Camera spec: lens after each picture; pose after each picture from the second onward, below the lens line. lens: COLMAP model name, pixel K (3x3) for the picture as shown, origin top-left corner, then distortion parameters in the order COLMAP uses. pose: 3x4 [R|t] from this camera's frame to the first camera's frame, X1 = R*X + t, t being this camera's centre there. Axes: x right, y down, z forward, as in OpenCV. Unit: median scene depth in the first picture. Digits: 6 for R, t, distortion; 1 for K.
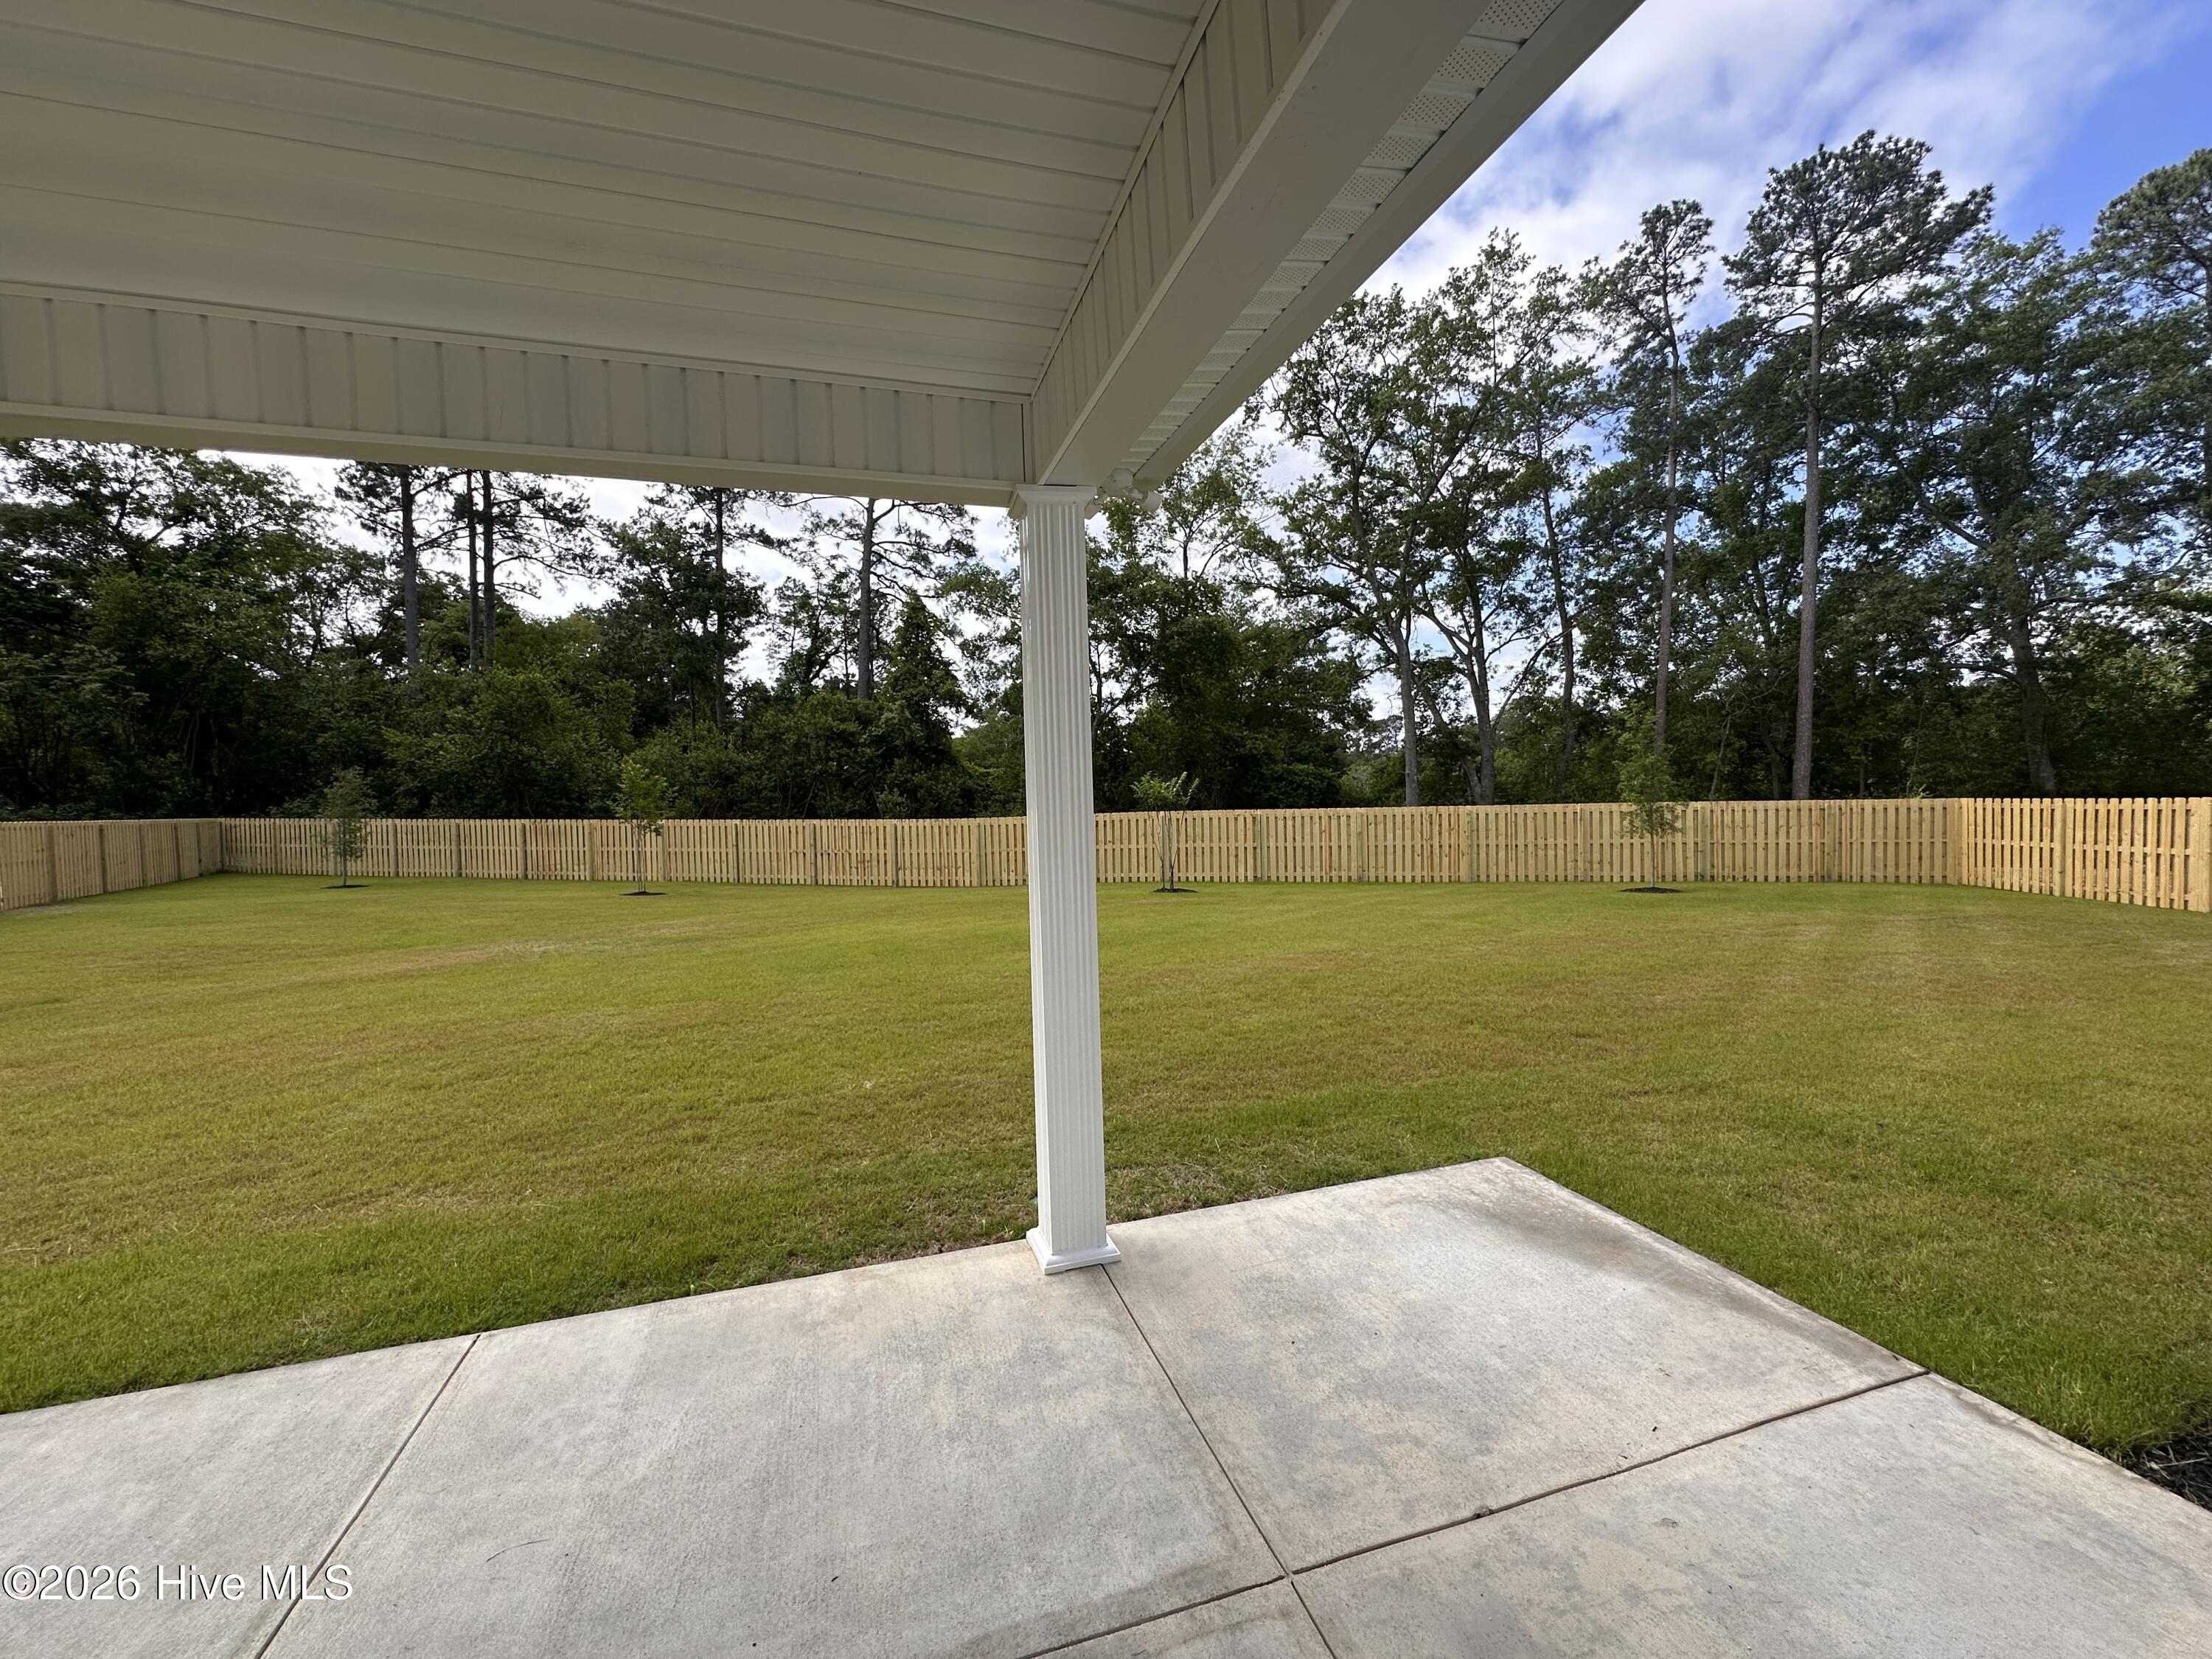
lens RADIAL K [[884.6, 0, 1106.8], [0, 884.6, 824.9], [0, 0, 1]] dist [-0.001796, 0.000356]
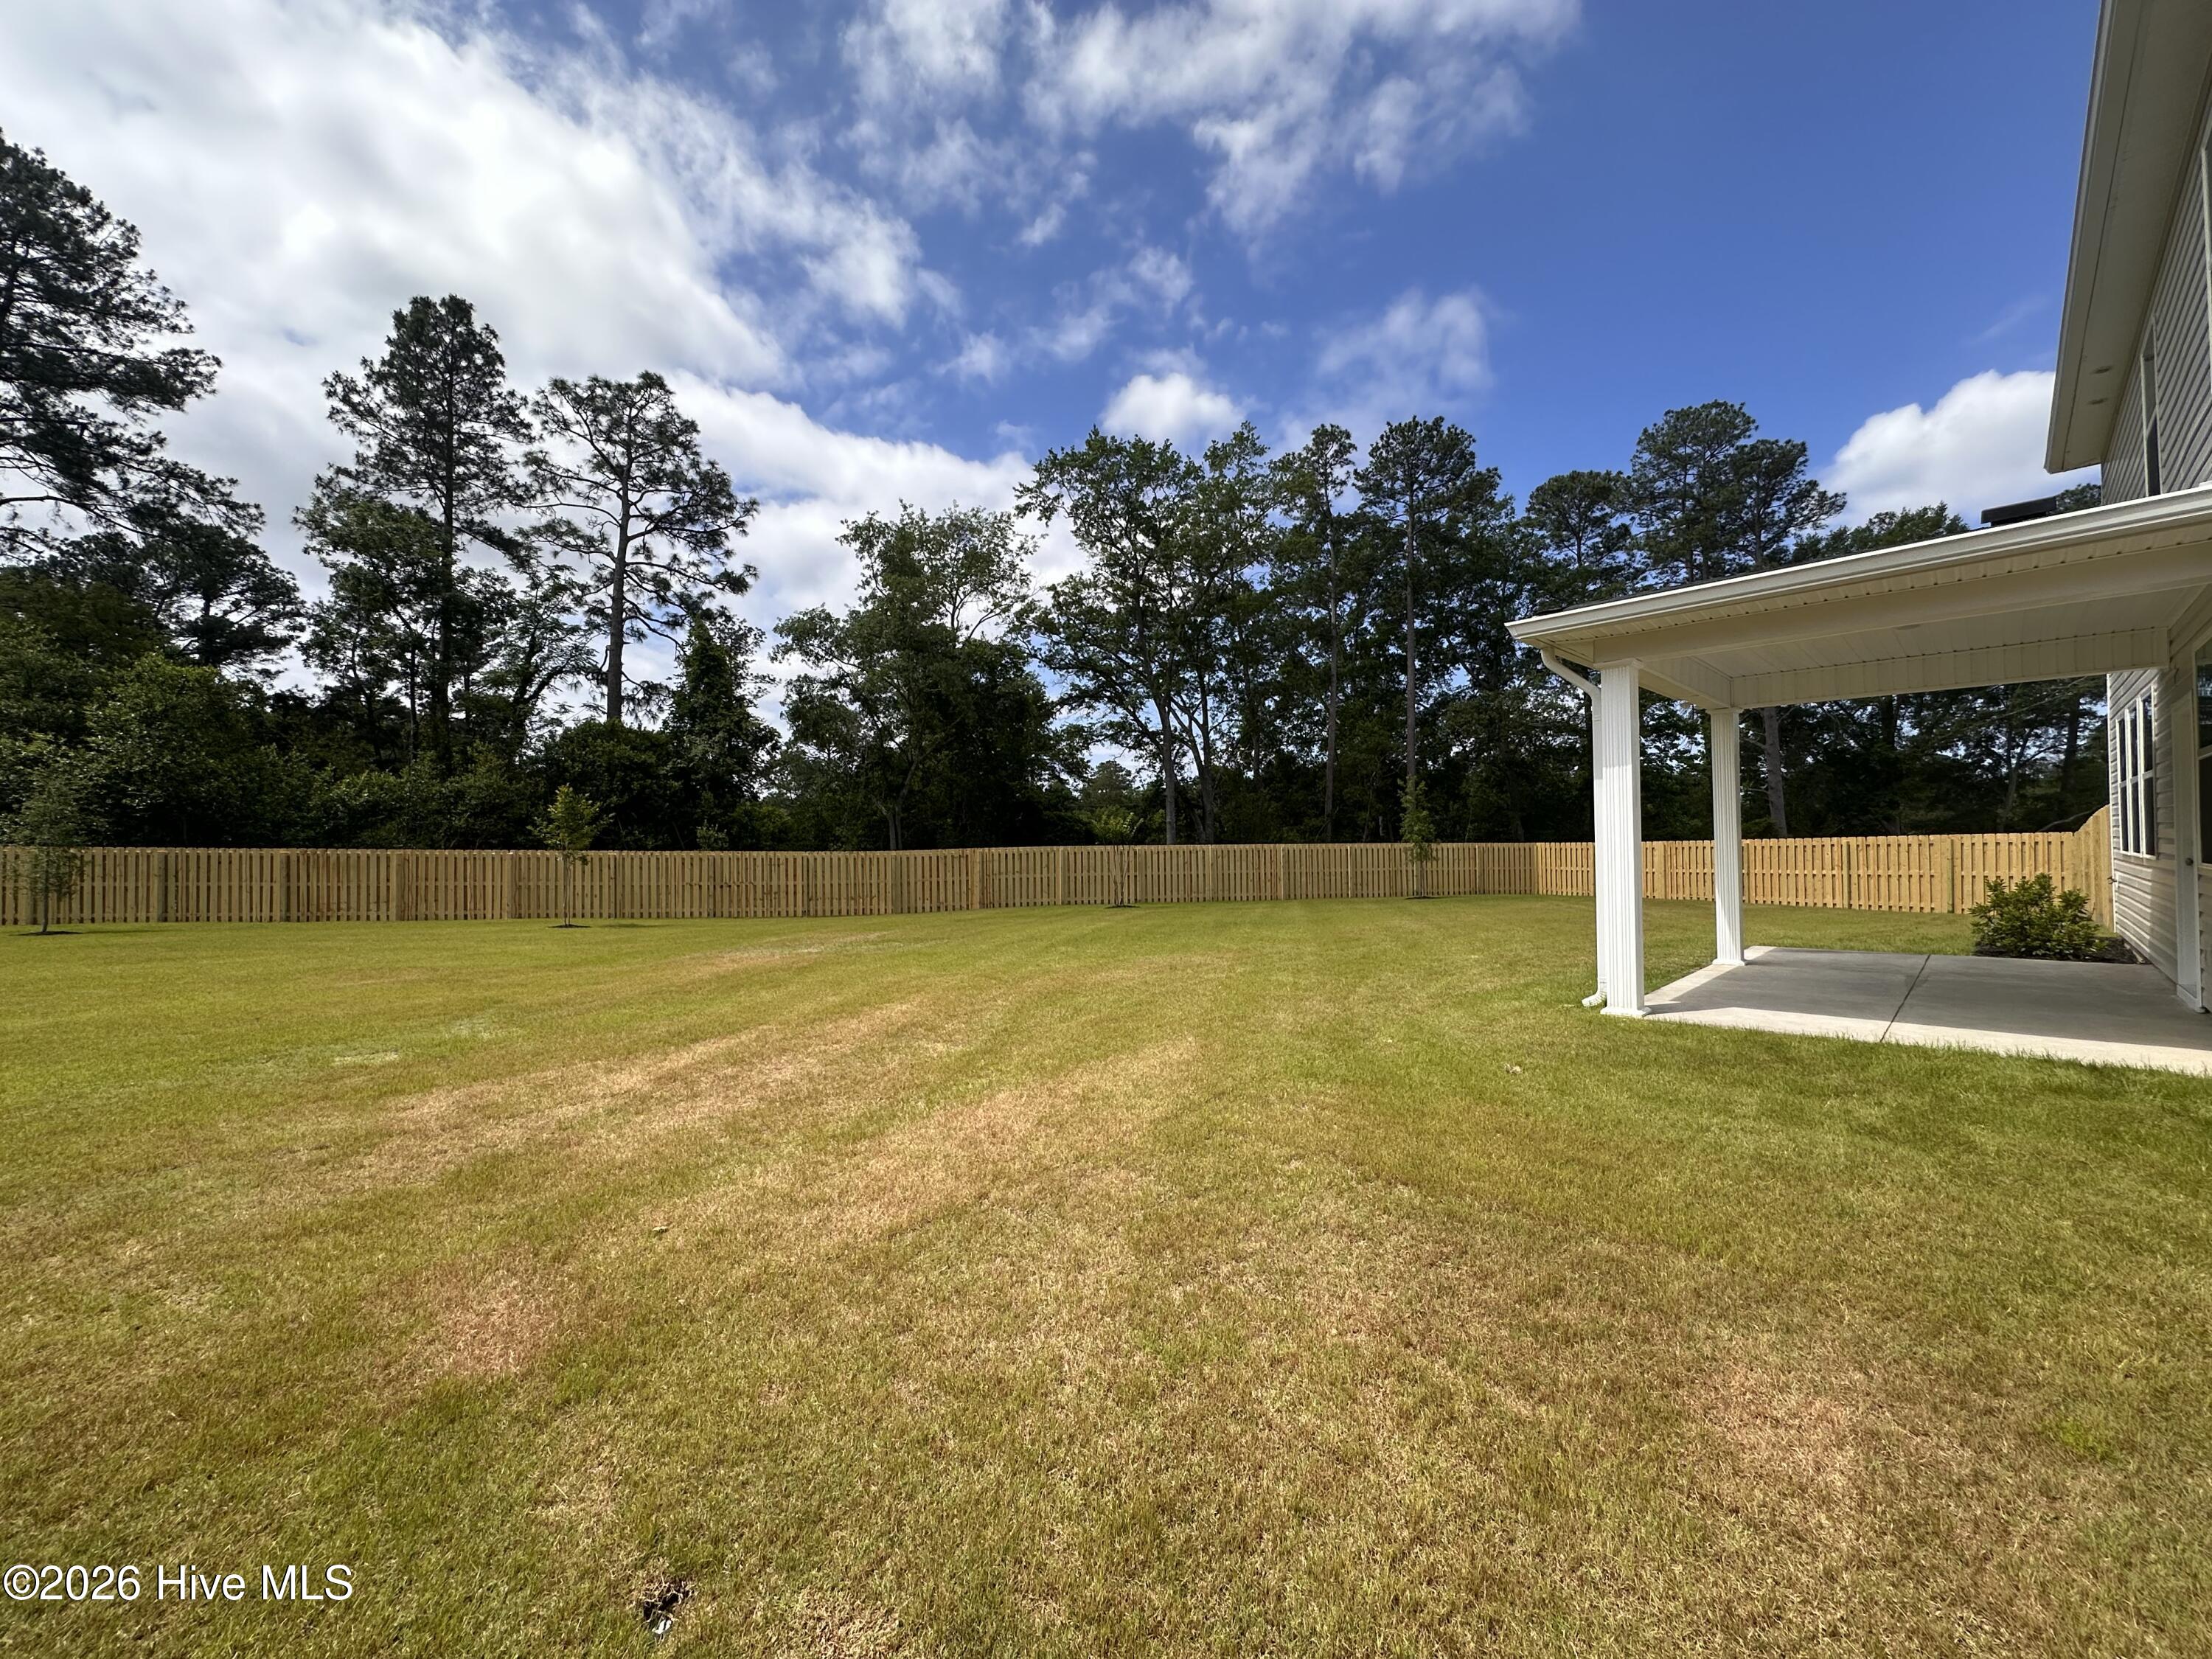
lens RADIAL K [[876.8, 0, 1100.2], [0, 876.8, 844.7], [0, 0, 1]] dist [-0.001276, 0.000045]
pose [[0.886879, 0.013296, 0.461810, -0.332328], [0.001964, 0.999468, -0.032549, 0.015674], [-0.461998, 0.029774, 0.886381, -0.059708]]
